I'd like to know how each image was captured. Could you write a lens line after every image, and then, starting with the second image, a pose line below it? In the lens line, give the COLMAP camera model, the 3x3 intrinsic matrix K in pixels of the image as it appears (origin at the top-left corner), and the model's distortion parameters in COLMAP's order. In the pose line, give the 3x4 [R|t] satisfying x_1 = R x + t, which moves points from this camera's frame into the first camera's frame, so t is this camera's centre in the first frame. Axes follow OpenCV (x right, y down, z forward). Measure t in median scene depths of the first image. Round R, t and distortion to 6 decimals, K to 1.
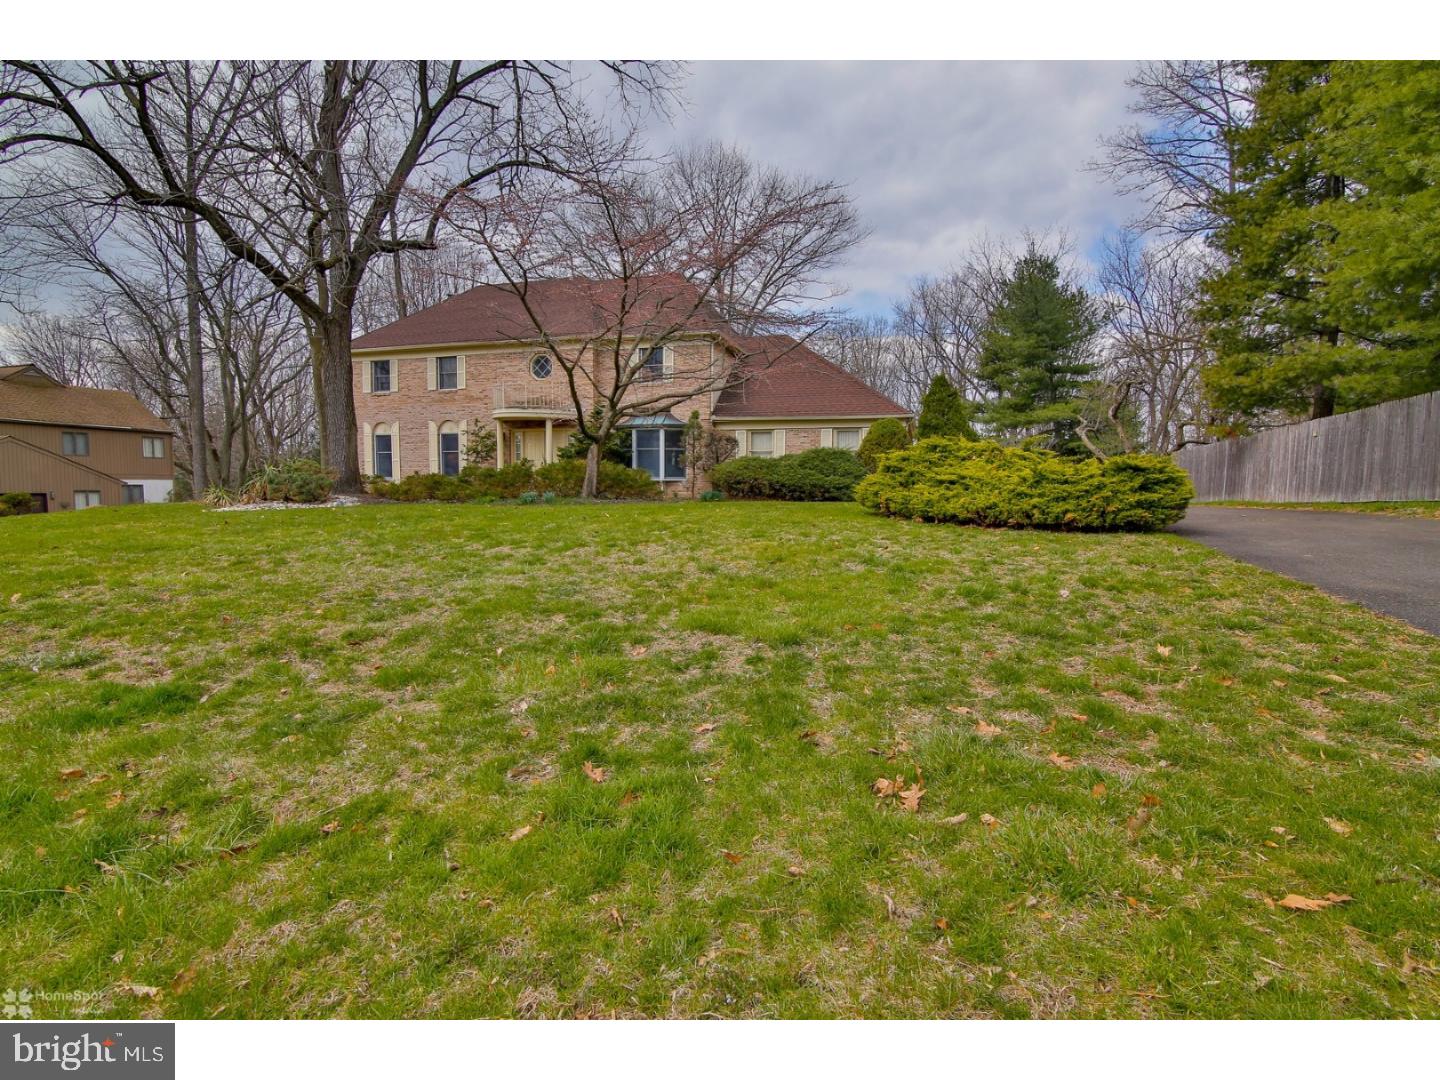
lens RADIAL K [[692.5, 0, 720.0], [0, 692.5, 540.0], [0, 0, 1]] dist [0.000578, 0.000020]
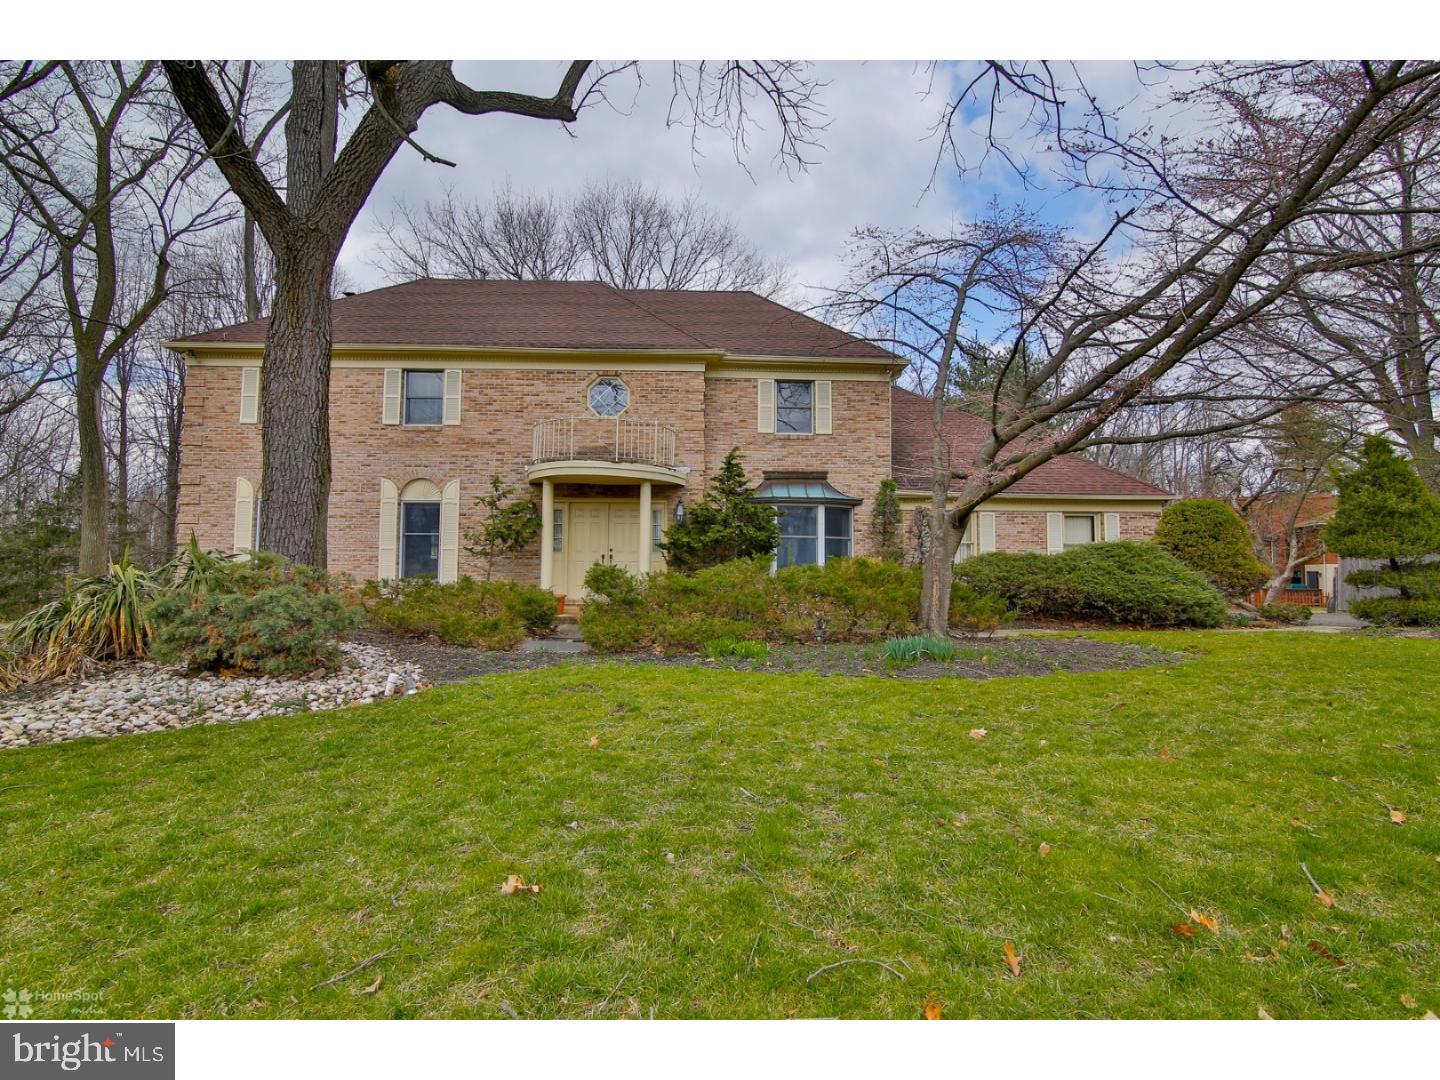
lens RADIAL K [[692.5, 0, 720.0], [0, 692.5, 540.0], [0, 0, 1]] dist [0.000578, 0.000020]
pose [[0.949064, 0.016893, 0.314631, -0.367500], [0.022500, 0.992379, -0.121153, -0.055422], [-0.314280, 0.122061, 0.941451, 0.439815]]
